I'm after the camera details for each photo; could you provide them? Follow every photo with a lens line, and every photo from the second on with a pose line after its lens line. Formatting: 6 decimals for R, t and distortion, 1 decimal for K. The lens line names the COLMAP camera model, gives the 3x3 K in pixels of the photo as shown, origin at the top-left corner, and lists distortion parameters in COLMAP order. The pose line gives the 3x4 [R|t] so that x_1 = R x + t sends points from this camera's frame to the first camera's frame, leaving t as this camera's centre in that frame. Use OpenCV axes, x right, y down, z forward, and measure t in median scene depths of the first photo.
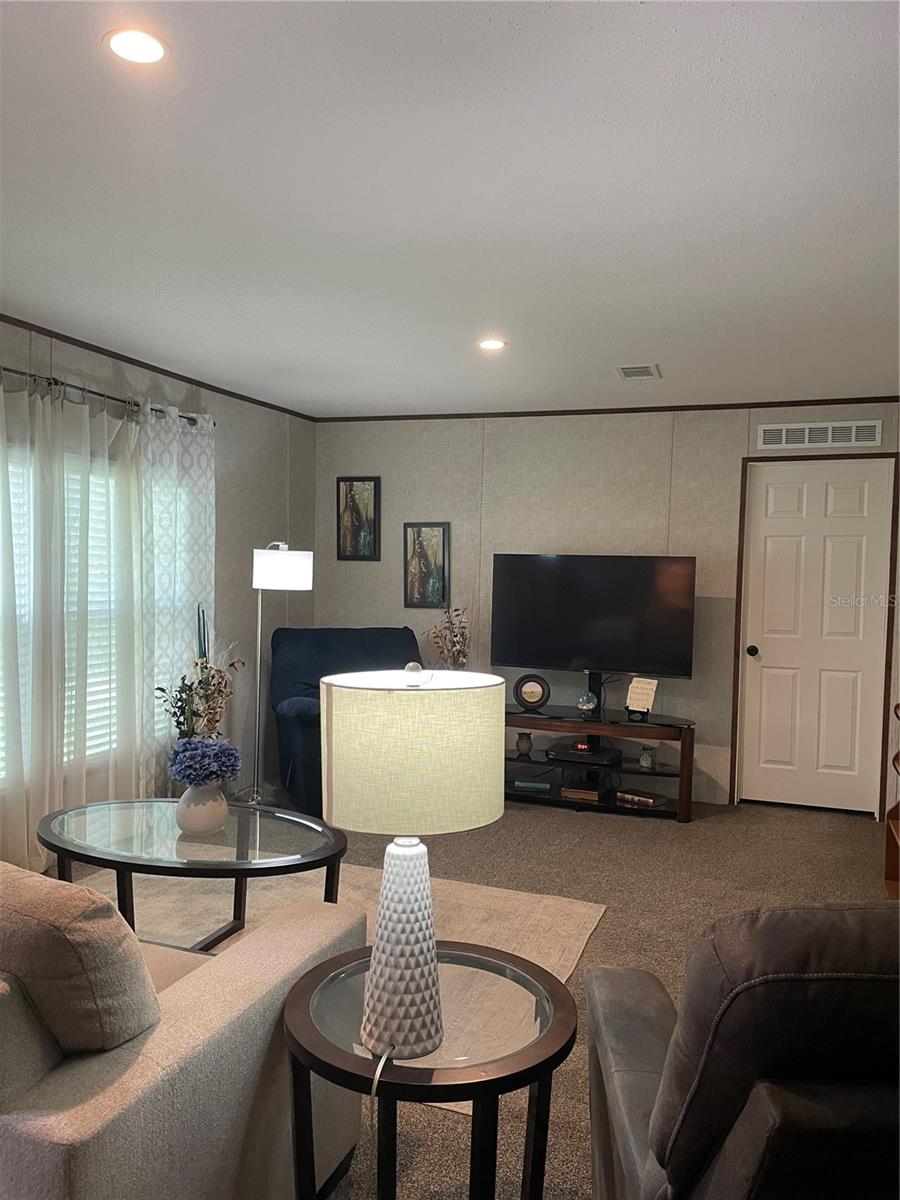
lens RADIAL K [[907.0, 0, 445.9], [0, 907.0, 609.7], [0, 0, 1]] dist [0.097399, -0.127759]
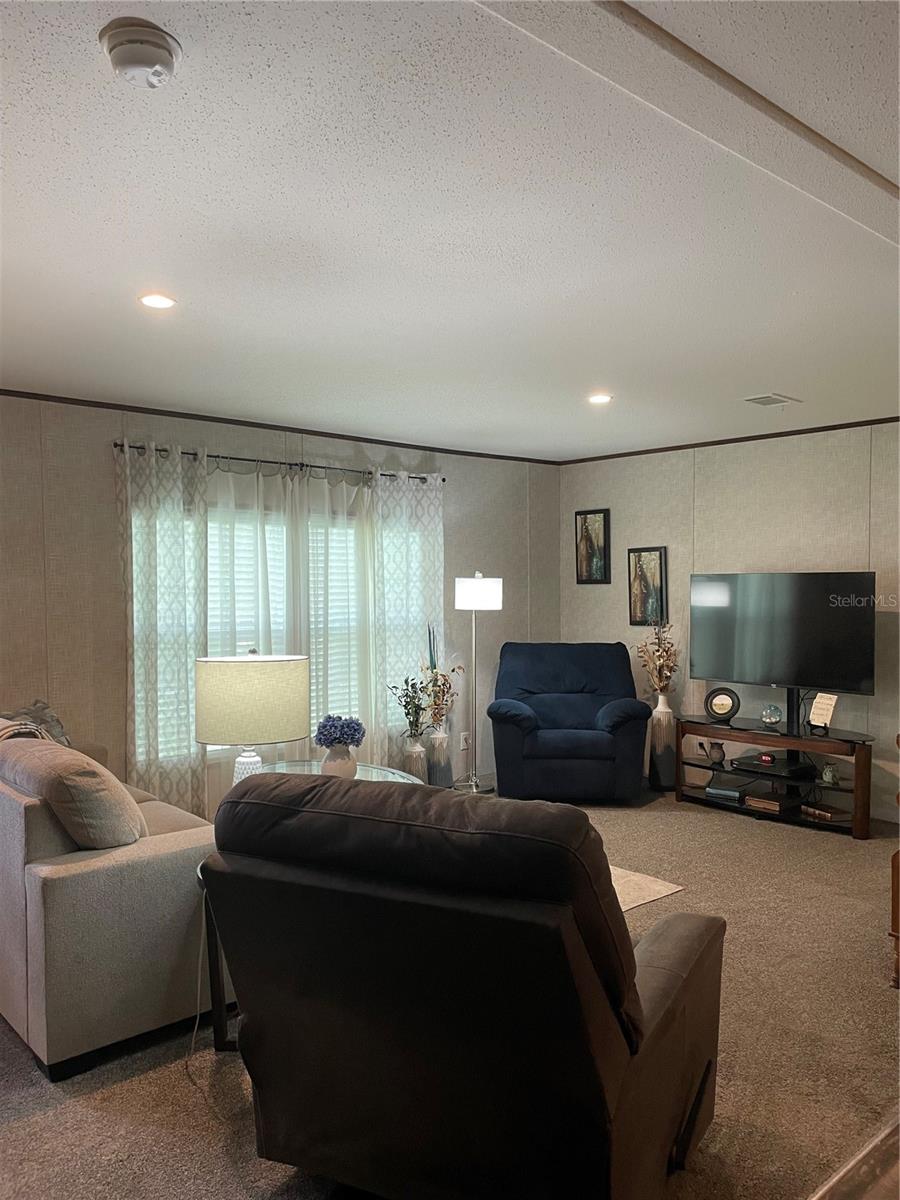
lens RADIAL K [[907.0, 0, 445.9], [0, 907.0, 609.7], [0, 0, 1]] dist [0.097399, -0.127759]
pose [[0.880663, -0.013342, -0.473555, 0.349992], [0.000450, 0.999626, -0.027326, 0.010911], [0.473743, 0.023852, 0.880340, -0.101584]]
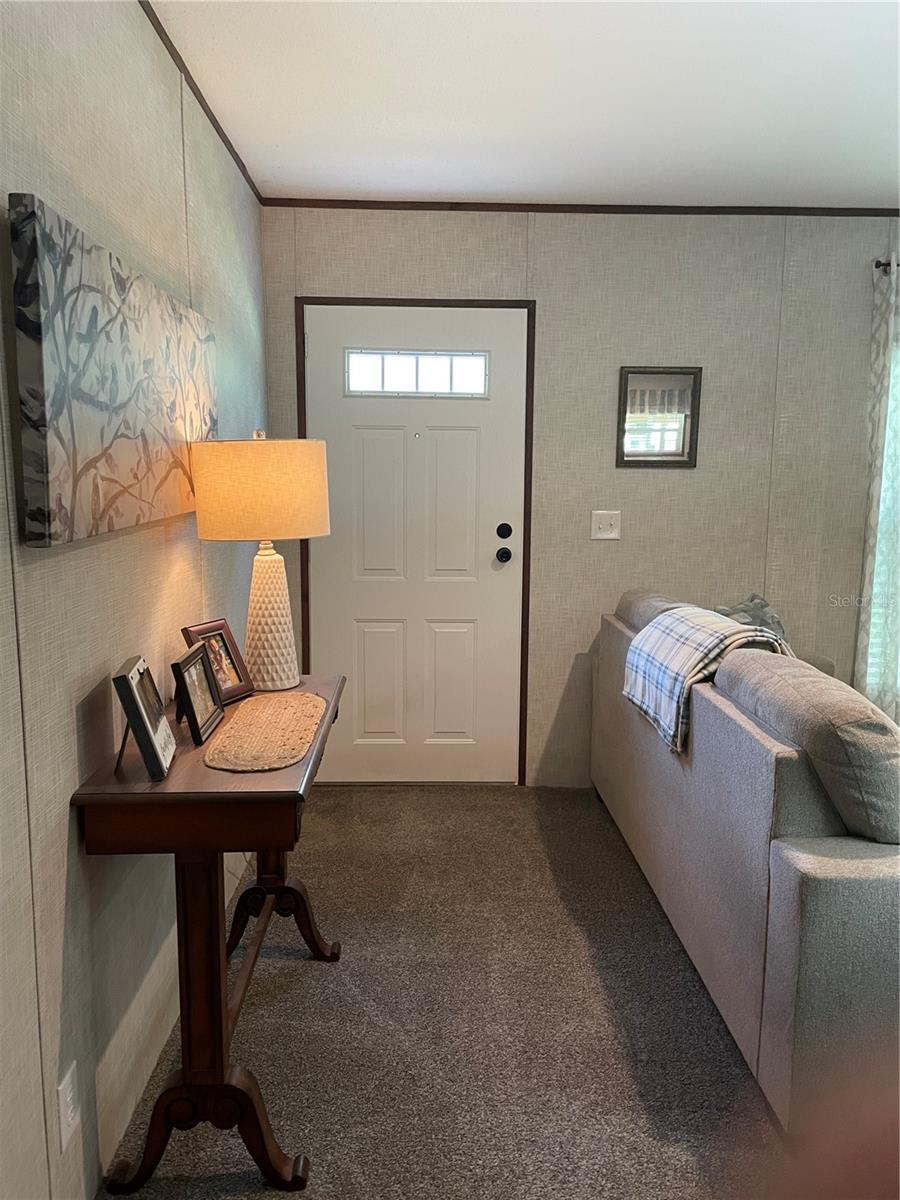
lens RADIAL K [[907.0, 0, 445.9], [0, 907.0, 609.7], [0, 0, 1]] dist [0.097399, -0.127759]
pose [[0.369409, 0.118932, -0.921625, 0.156183], [-0.049447, 0.992887, 0.108309, 0.018910], [0.927950, 0.005561, 0.372662, 0.000252]]
